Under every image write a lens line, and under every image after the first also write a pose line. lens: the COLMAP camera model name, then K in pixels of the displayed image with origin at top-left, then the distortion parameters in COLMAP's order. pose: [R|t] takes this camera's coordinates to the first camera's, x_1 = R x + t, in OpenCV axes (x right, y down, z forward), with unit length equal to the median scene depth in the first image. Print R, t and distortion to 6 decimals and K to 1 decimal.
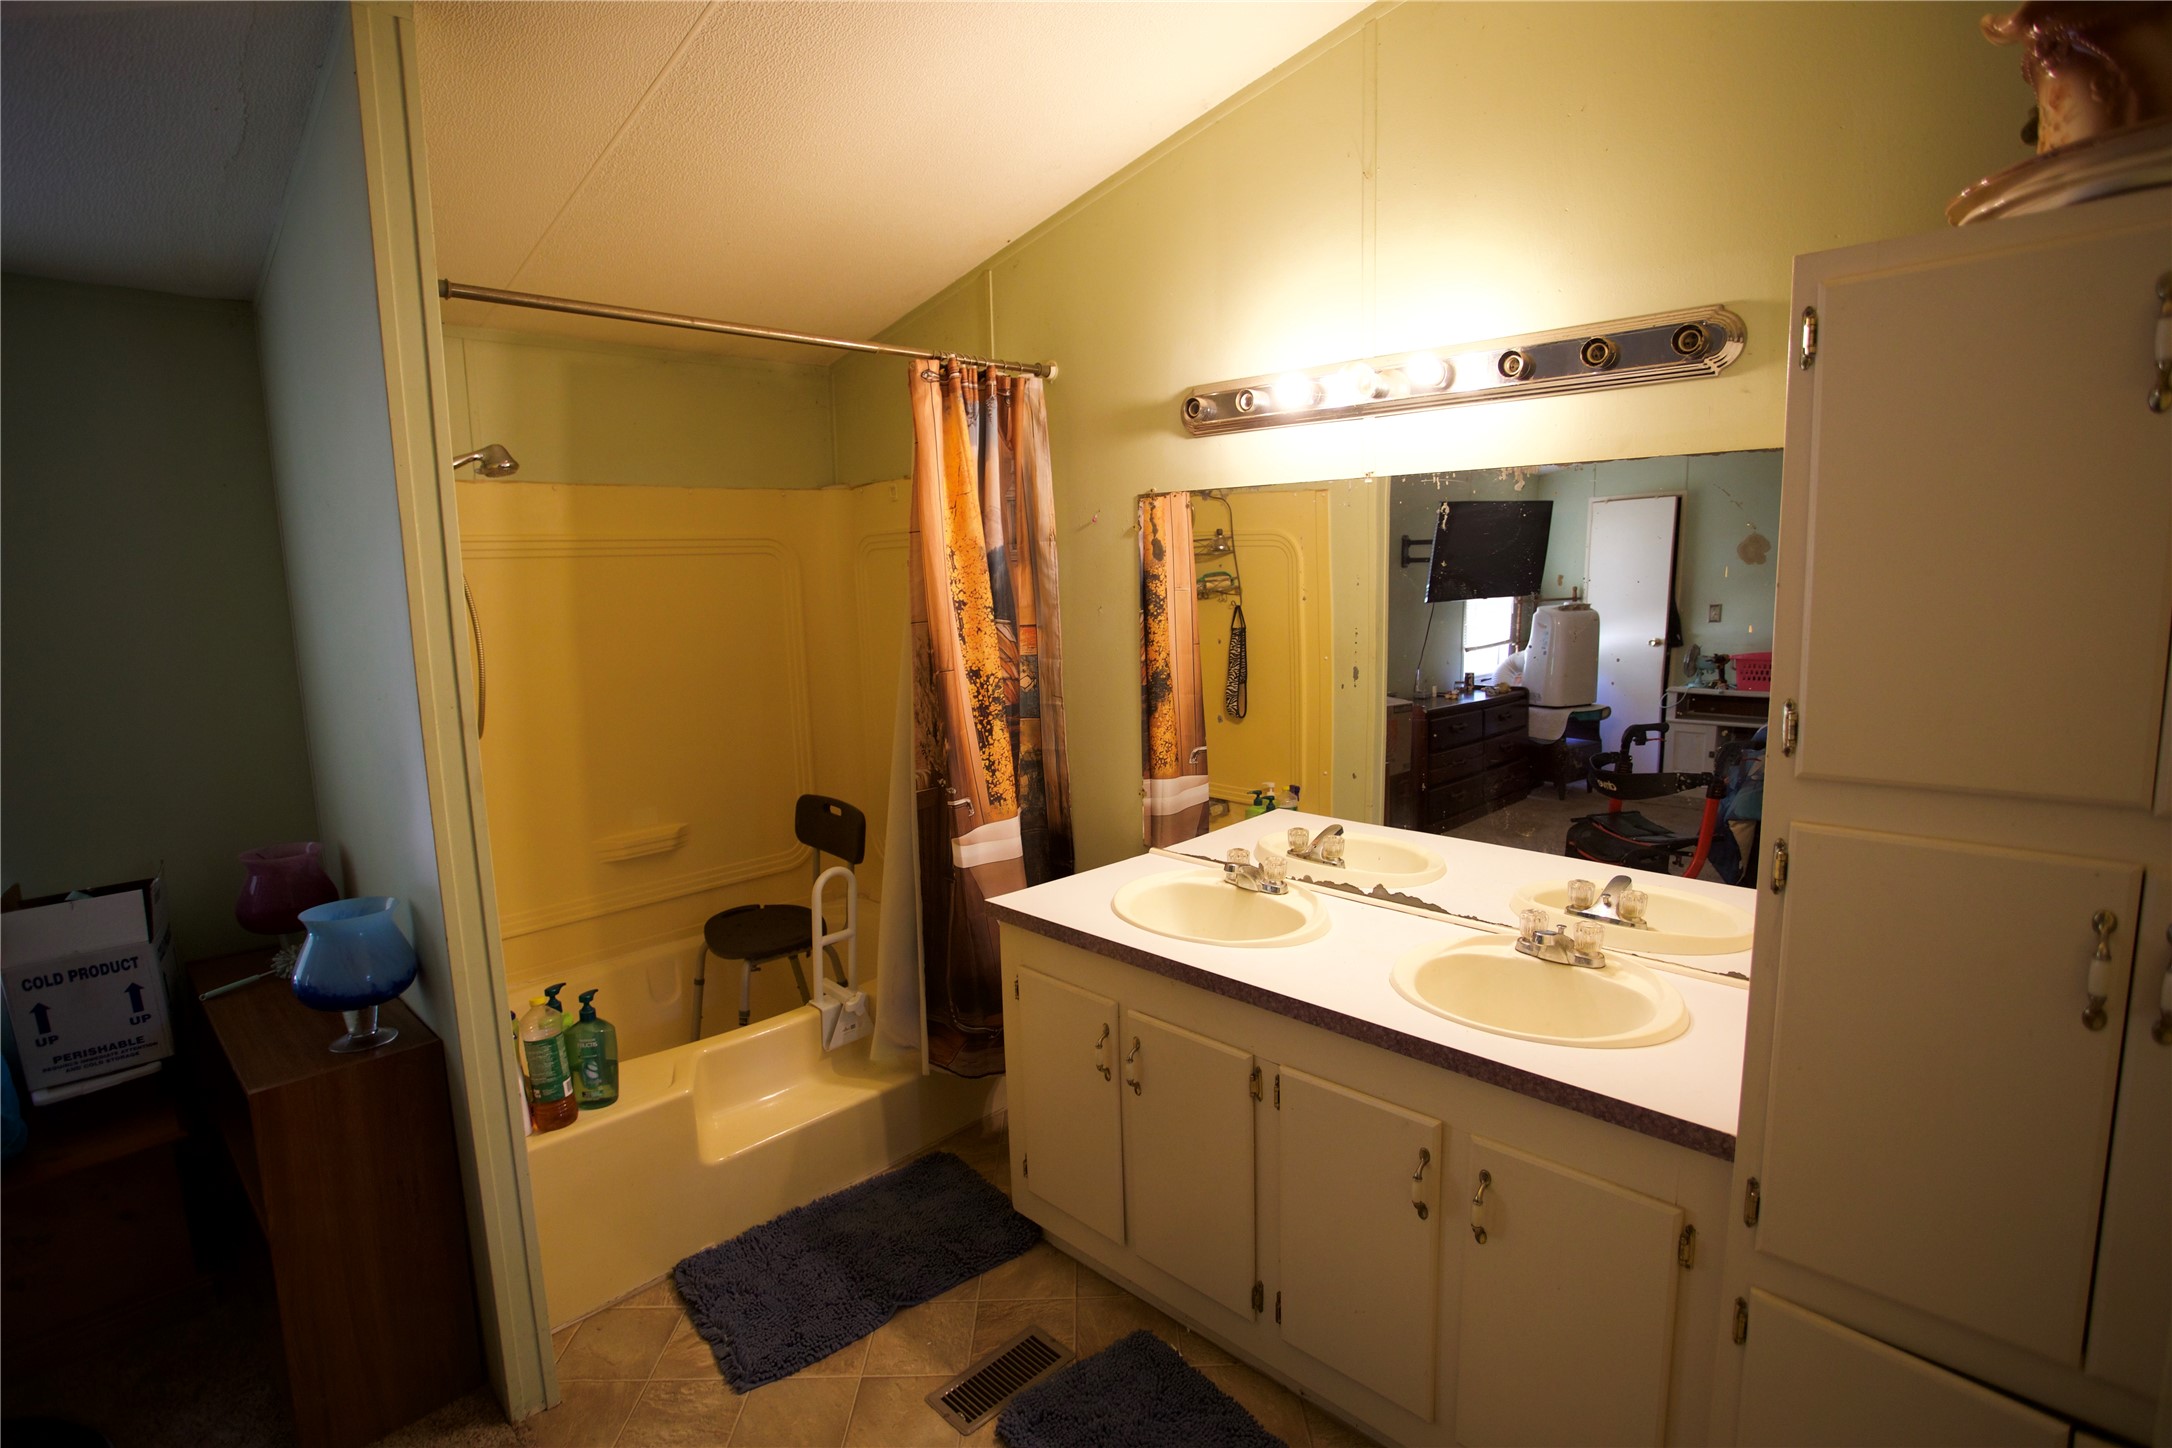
lens RADIAL K [[1064.1, 0, 1087.5], [0, 1064.1, 720.6], [0, 0, 1]] dist [-0.076091, 0.036863]
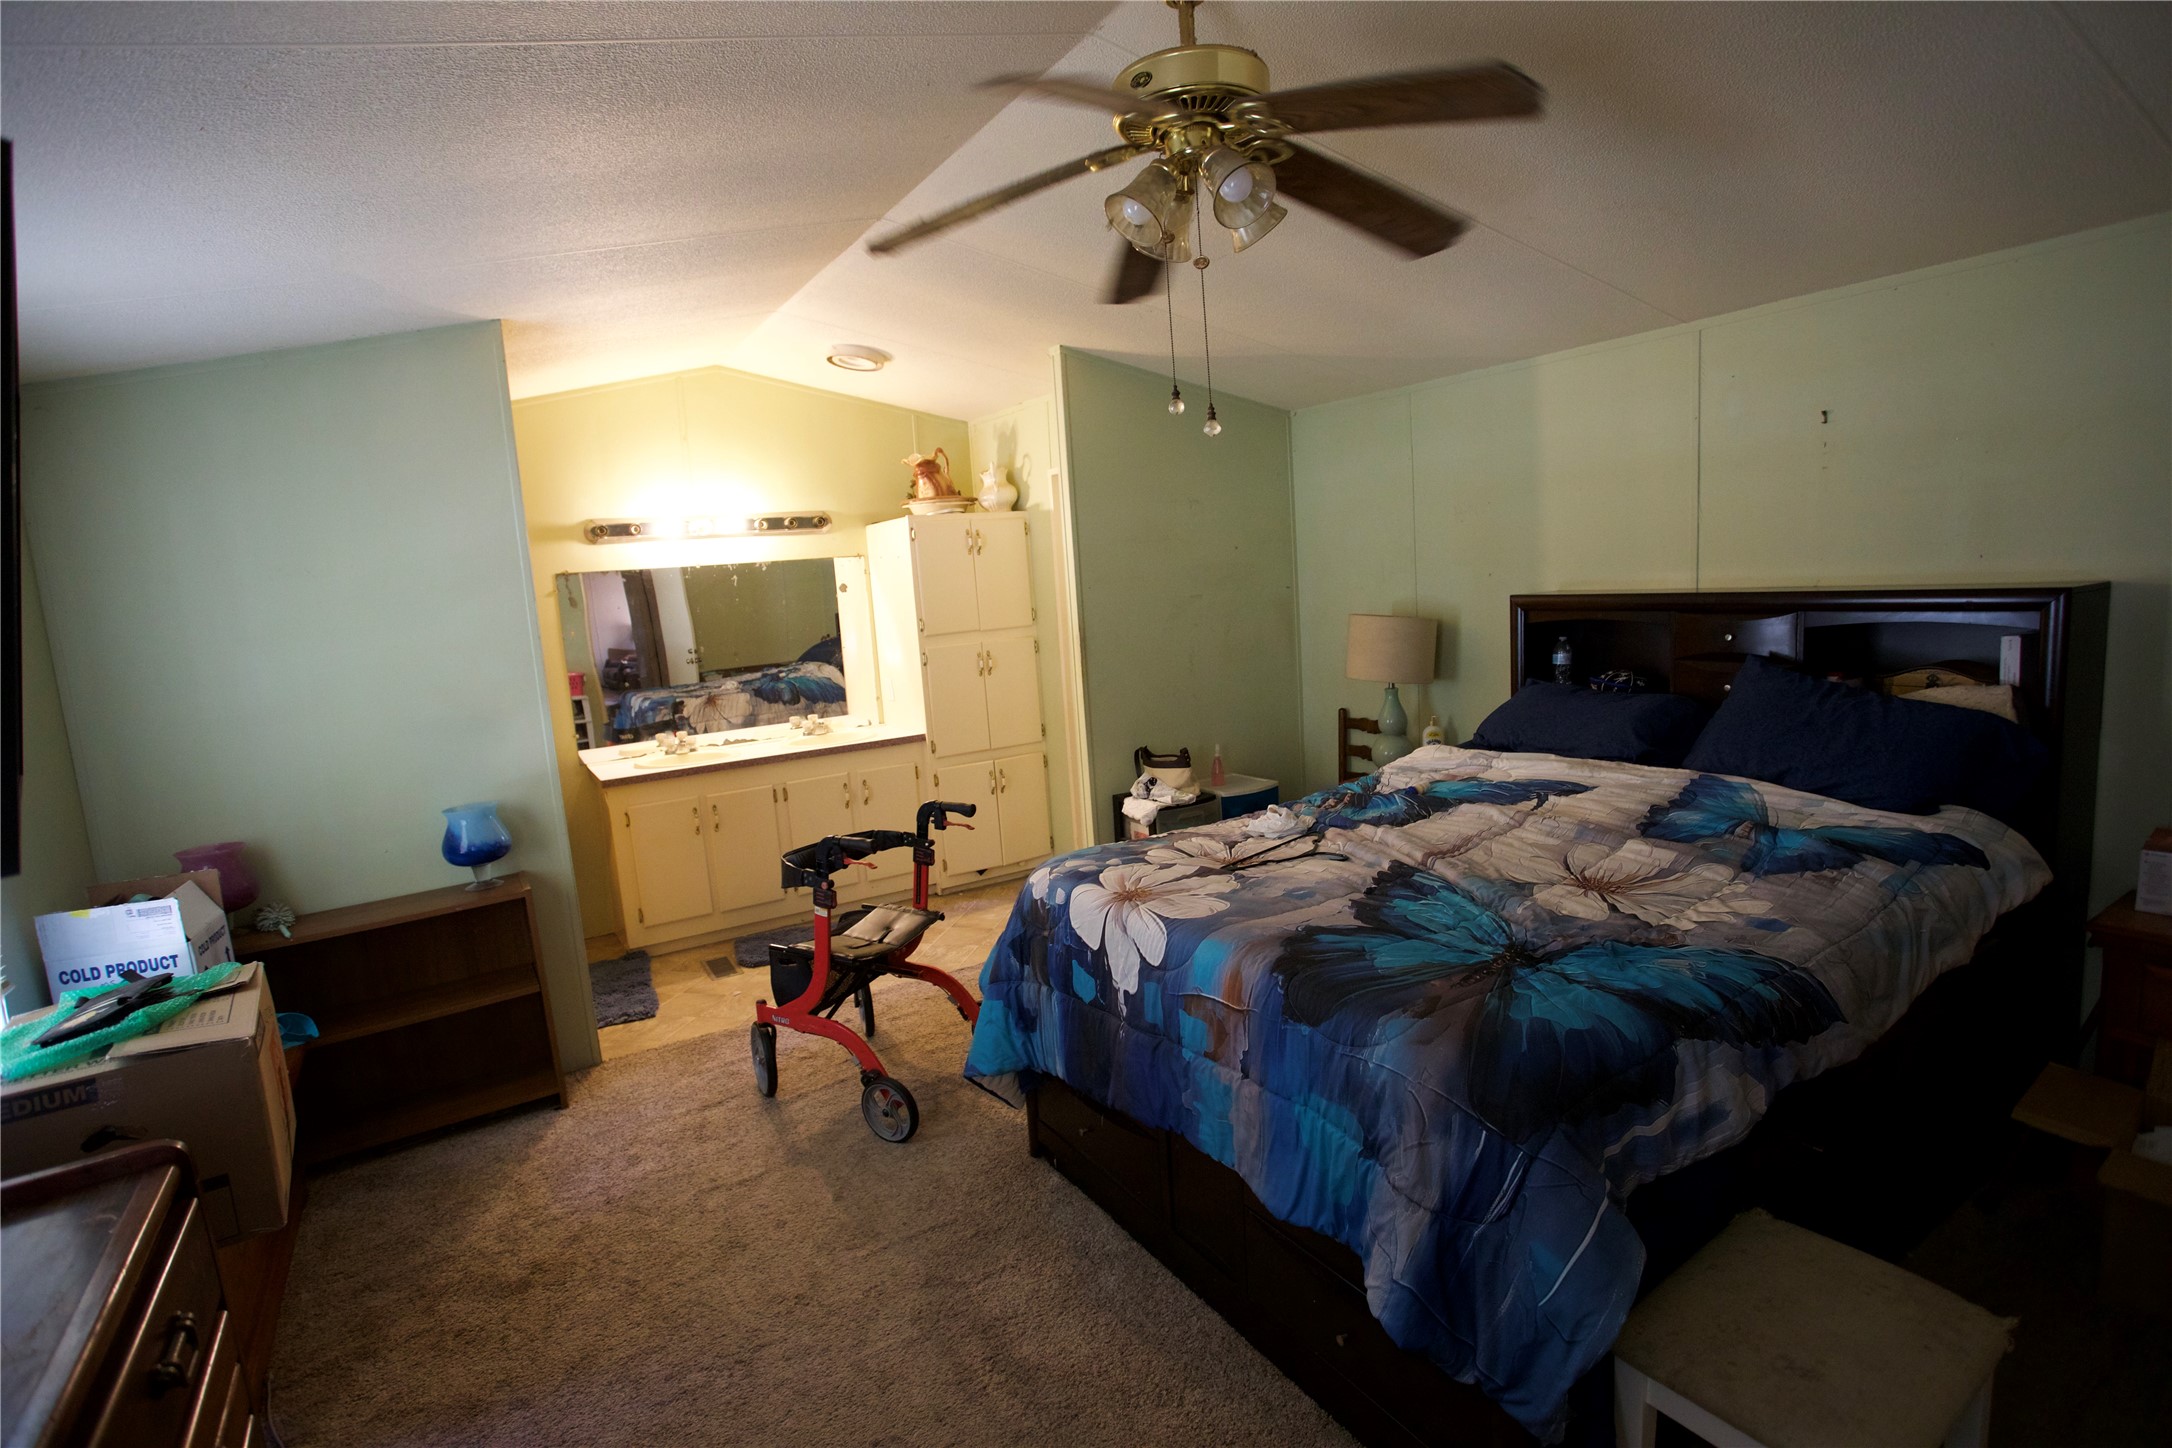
lens RADIAL K [[1064.1, 0, 1087.5], [0, 1064.1, 720.6], [0, 0, 1]] dist [-0.076091, 0.036863]
pose [[0.255873, -0.144136, 0.955905, -1.777102], [0.197987, 0.975675, 0.094121, 0.059547], [-0.946219, 0.165173, 0.278186, -0.410343]]
